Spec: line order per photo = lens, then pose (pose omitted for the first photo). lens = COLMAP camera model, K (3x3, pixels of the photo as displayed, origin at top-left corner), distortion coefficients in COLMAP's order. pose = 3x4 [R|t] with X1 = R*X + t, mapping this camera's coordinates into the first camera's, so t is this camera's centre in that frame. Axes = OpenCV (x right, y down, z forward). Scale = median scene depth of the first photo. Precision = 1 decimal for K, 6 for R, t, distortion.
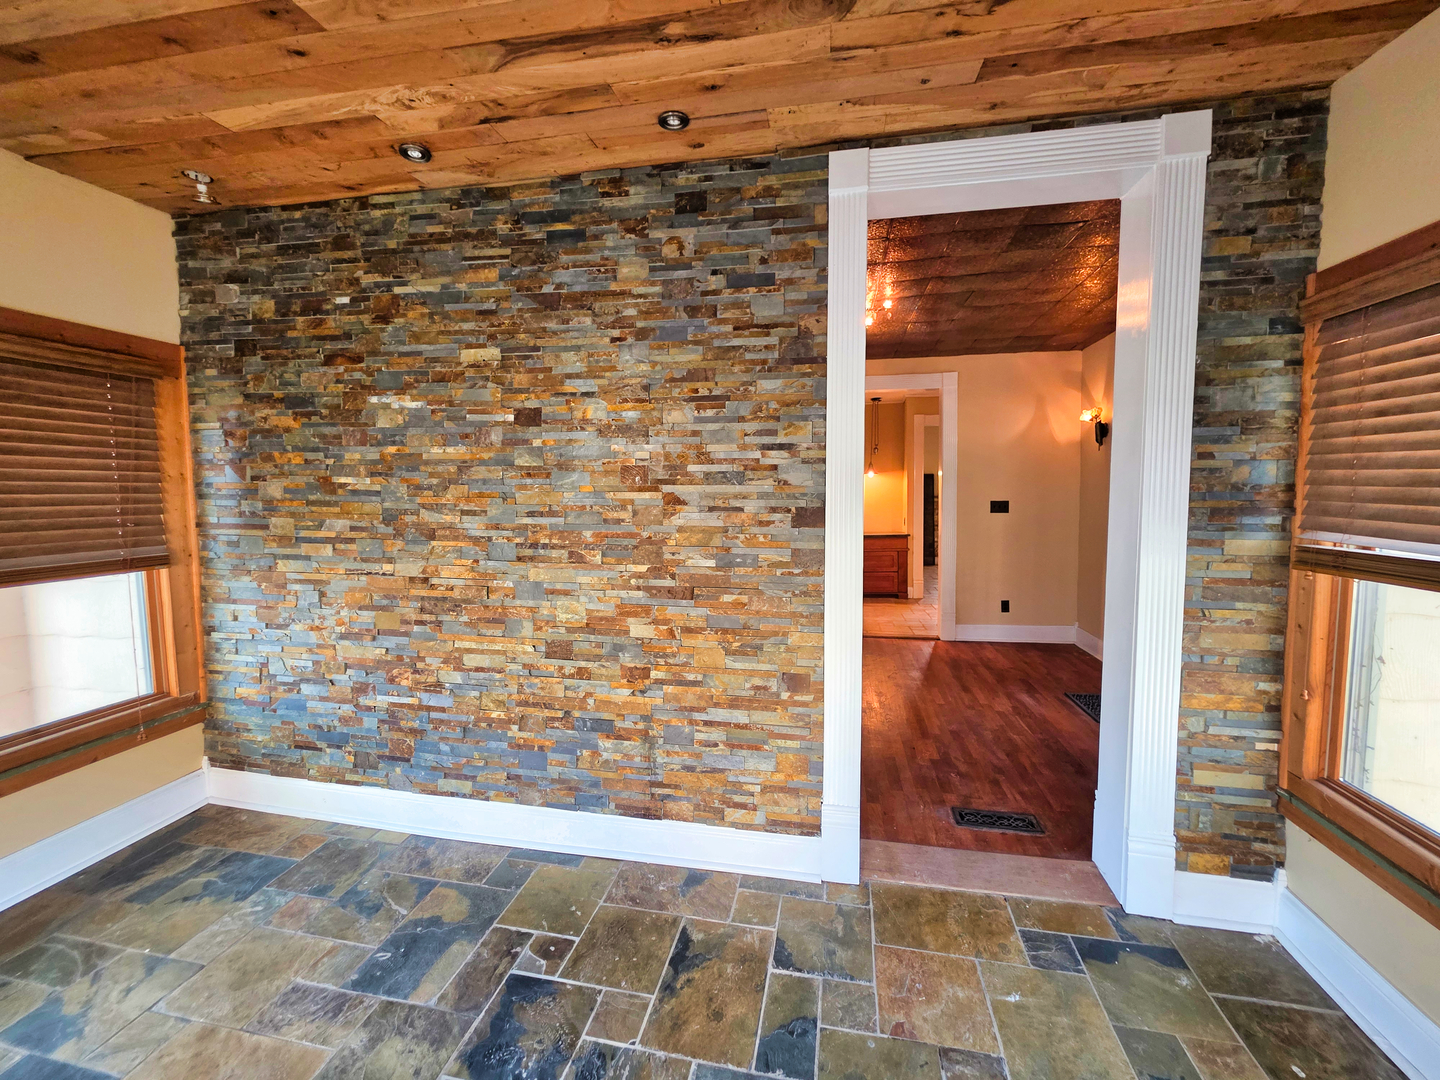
lens RADIAL K [[577.3, 0, 730.3], [0, 577.3, 538.4], [0, 0, 1]] dist [0.002252, -0.001173]
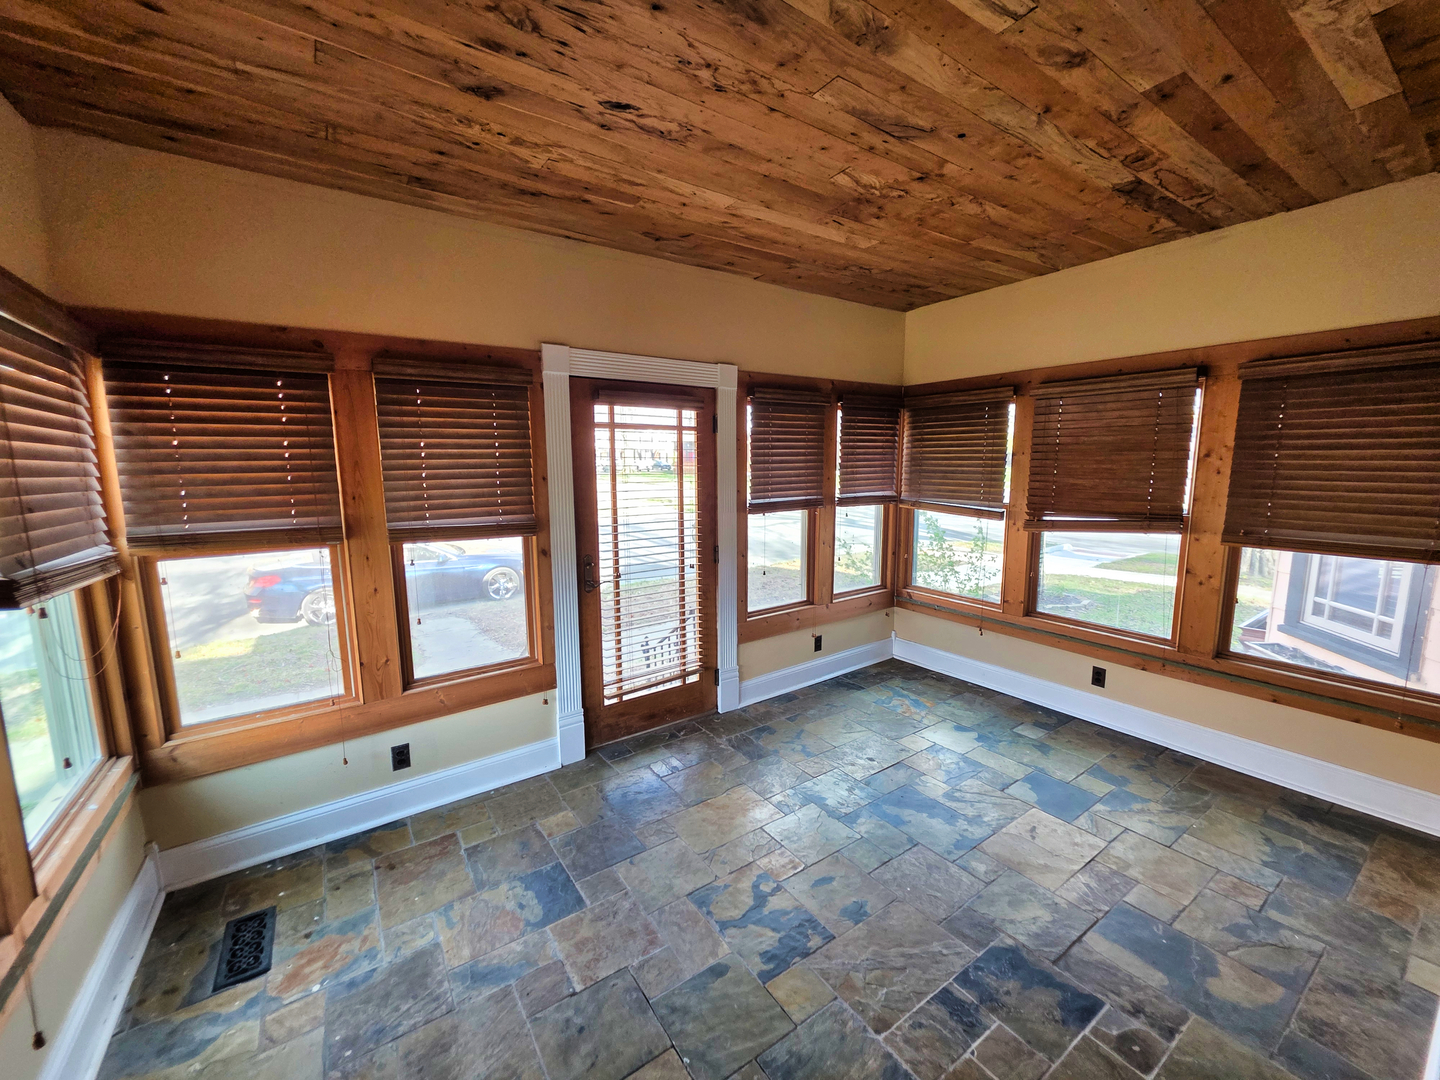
lens RADIAL K [[577.3, 0, 728.6], [0, 577.3, 542.6], [0, 0, 1]] dist [0.002252, -0.001173]
pose [[-0.699034, 0.109556, -0.706646, 0.512192], [-0.054003, 0.977285, 0.204935, -0.119623], [0.713046, 0.181418, -0.677239, 0.845096]]
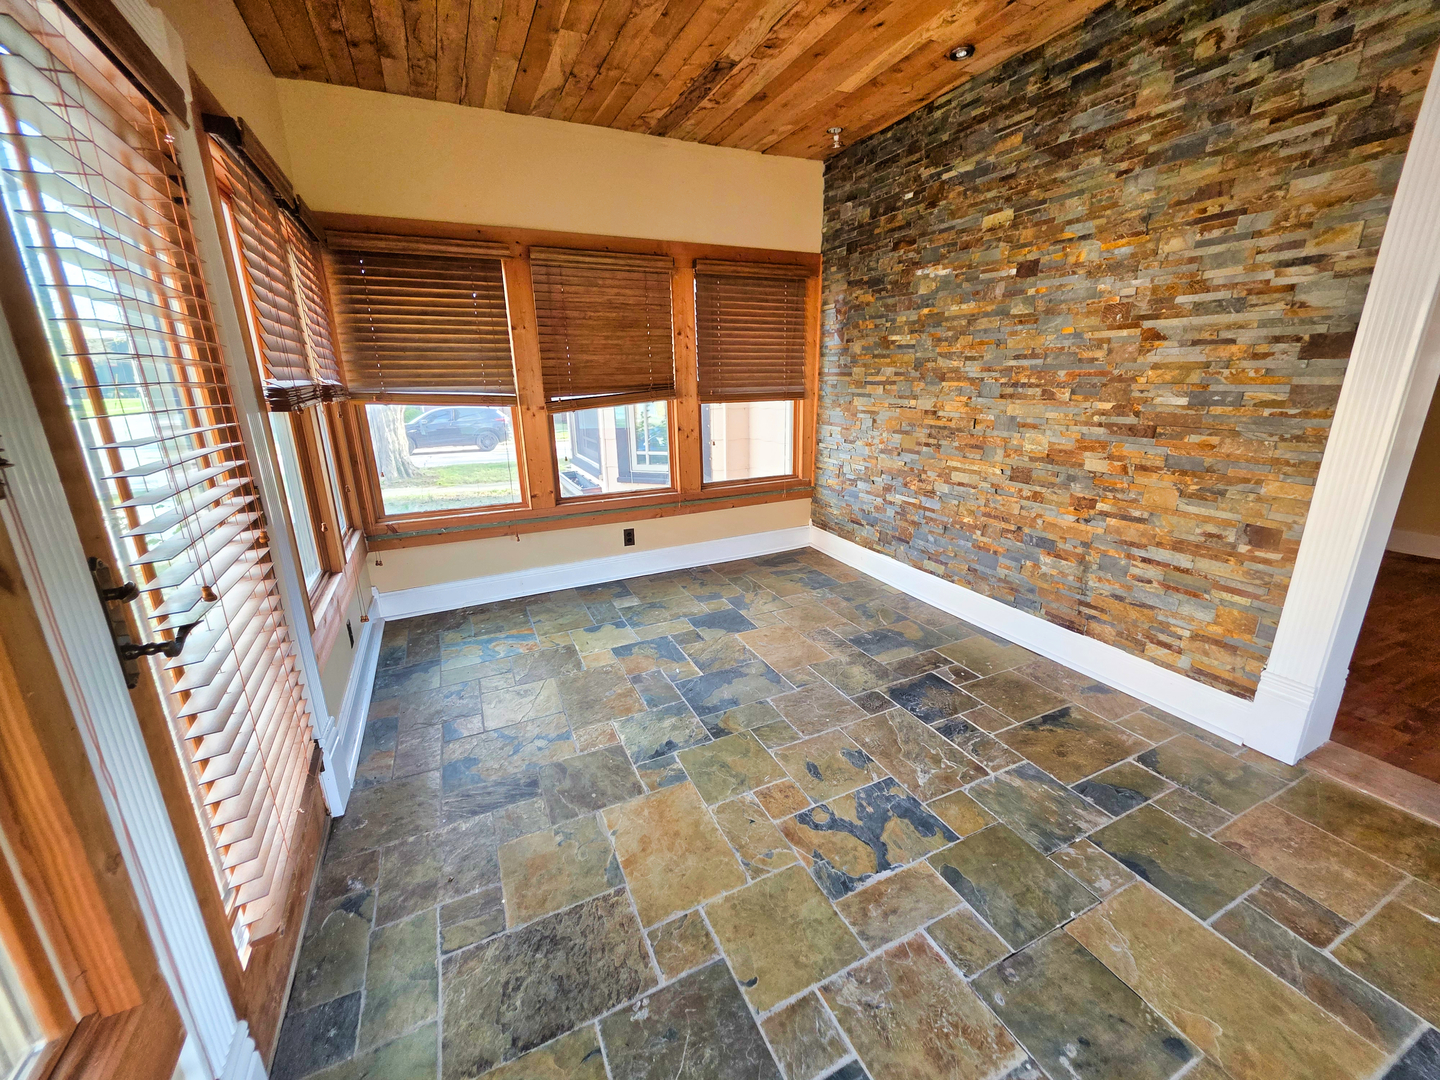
lens RADIAL K [[577.3, 0, 732.5], [0, 577.3, 539.6], [0, 0, 1]] dist [0.002252, -0.001173]
pose [[0.595679, 0.211654, -0.774835, 0.314193], [-0.053972, 0.973025, 0.224299, 0.090582], [0.801408, -0.091790, 0.591033, -0.205796]]
